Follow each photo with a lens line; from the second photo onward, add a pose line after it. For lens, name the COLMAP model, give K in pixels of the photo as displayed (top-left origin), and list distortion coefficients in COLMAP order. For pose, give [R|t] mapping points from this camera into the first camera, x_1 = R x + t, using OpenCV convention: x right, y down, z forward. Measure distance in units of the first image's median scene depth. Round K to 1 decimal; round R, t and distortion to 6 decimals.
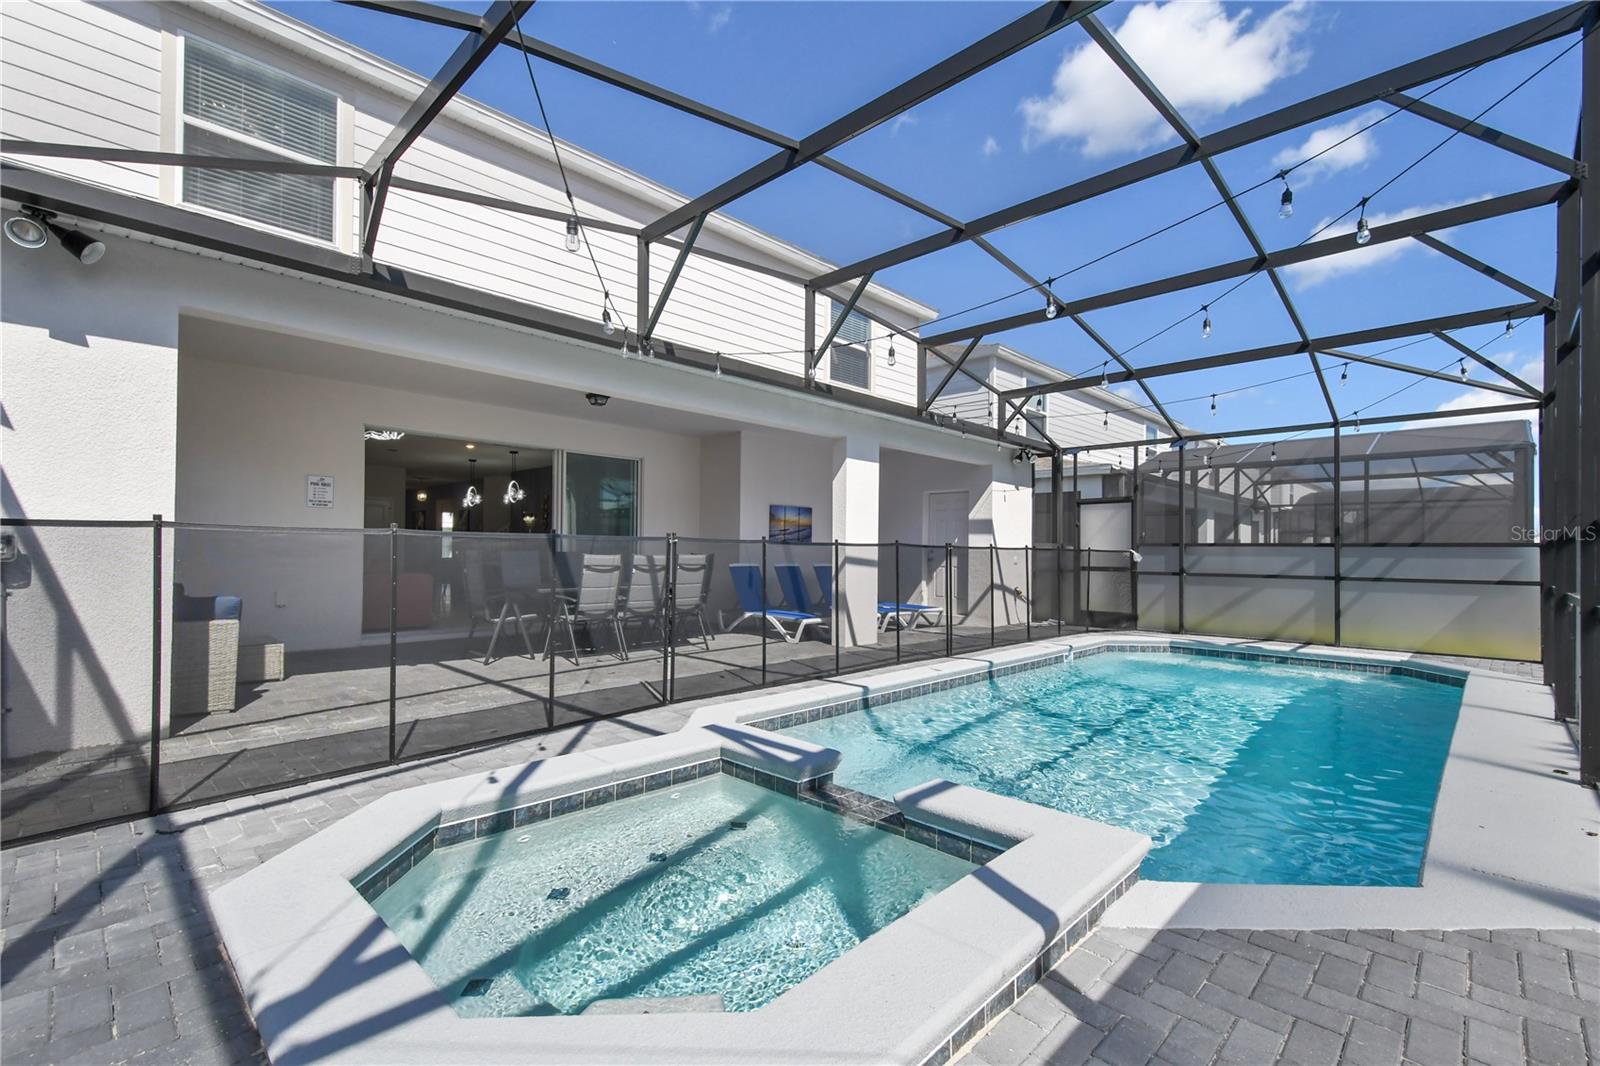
lens RADIAL K [[707.7, 0, 807.9], [0, 707.7, 562.1], [0, 0, 1]] dist [0.002147, -0.000433]
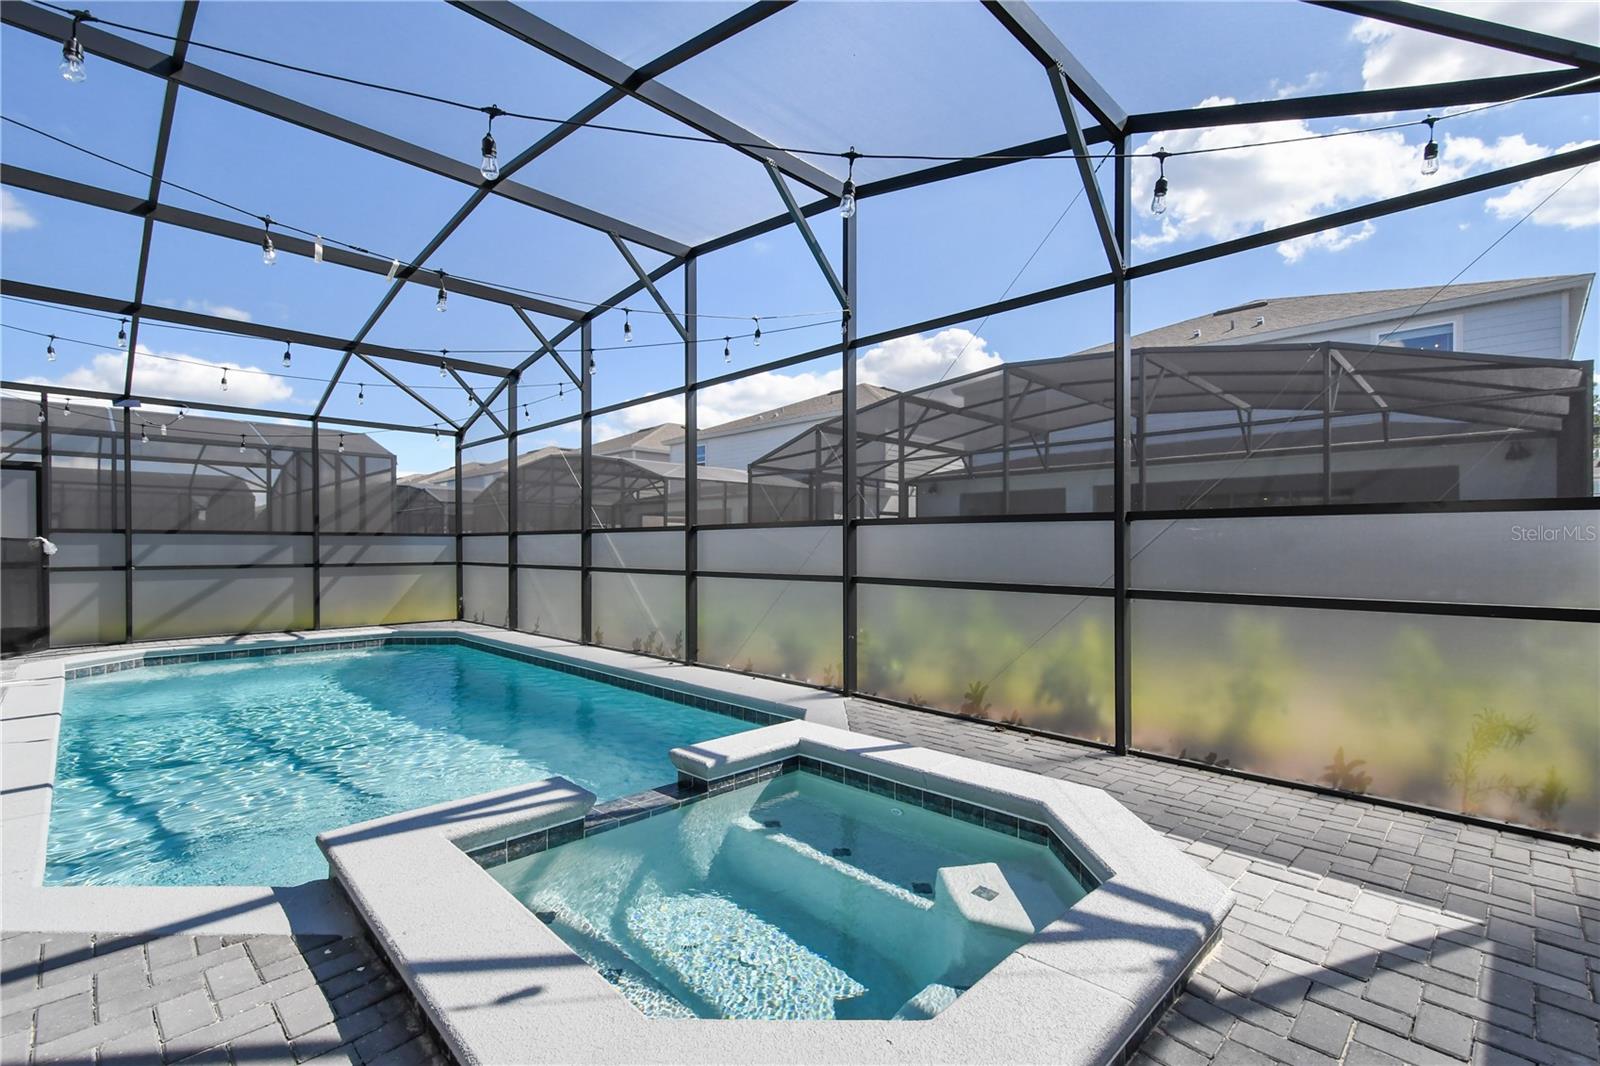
lens RADIAL K [[707.7, 0, 823.8], [0, 707.7, 552.0], [0, 0, 1]] dist [0.002147, -0.000433]
pose [[-0.000931, -0.018458, 0.999829, -0.302293], [0.012282, 0.999754, 0.018468, -0.006595], [-0.999924, 0.012297, -0.000704, 0.250202]]
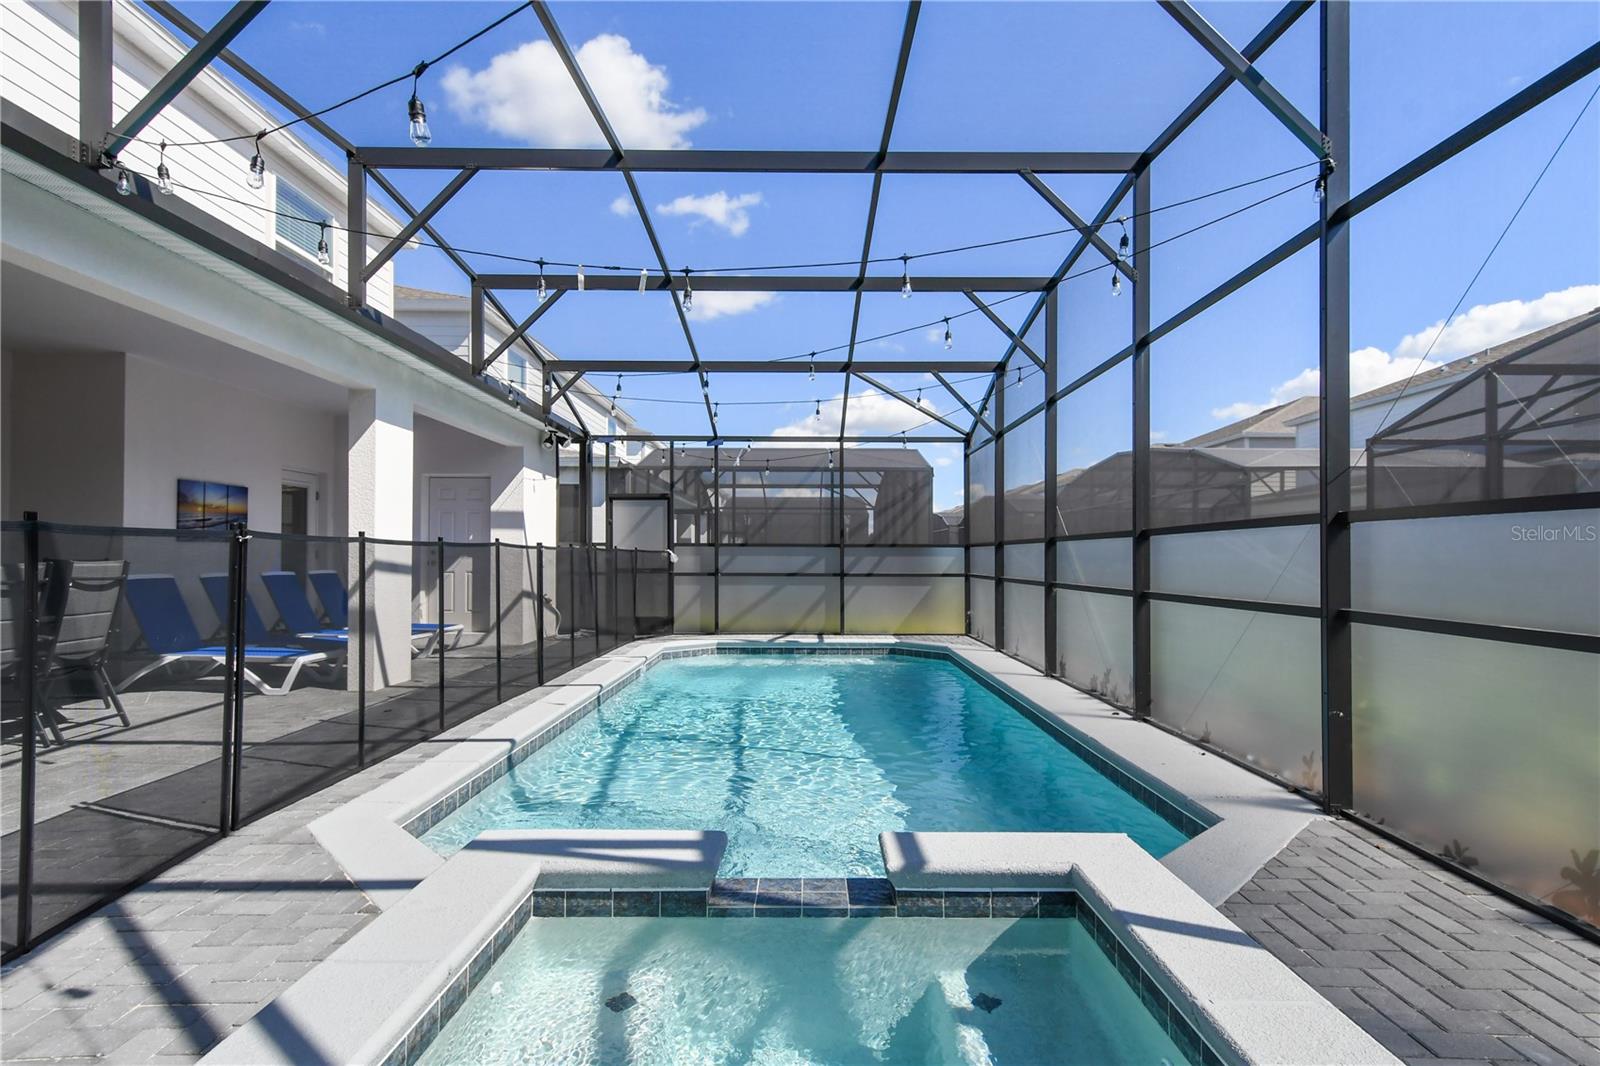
lens RADIAL K [[788.3, 0, 810.5], [0, 788.3, 549.3], [0, 0, 1]] dist [0.010606, -0.007786]
pose [[0.717366, -0.002050, 0.696694, -0.167291], [0.013834, 0.999840, -0.011303, -0.003785], [-0.696559, 0.017746, 0.717280, 0.130370]]
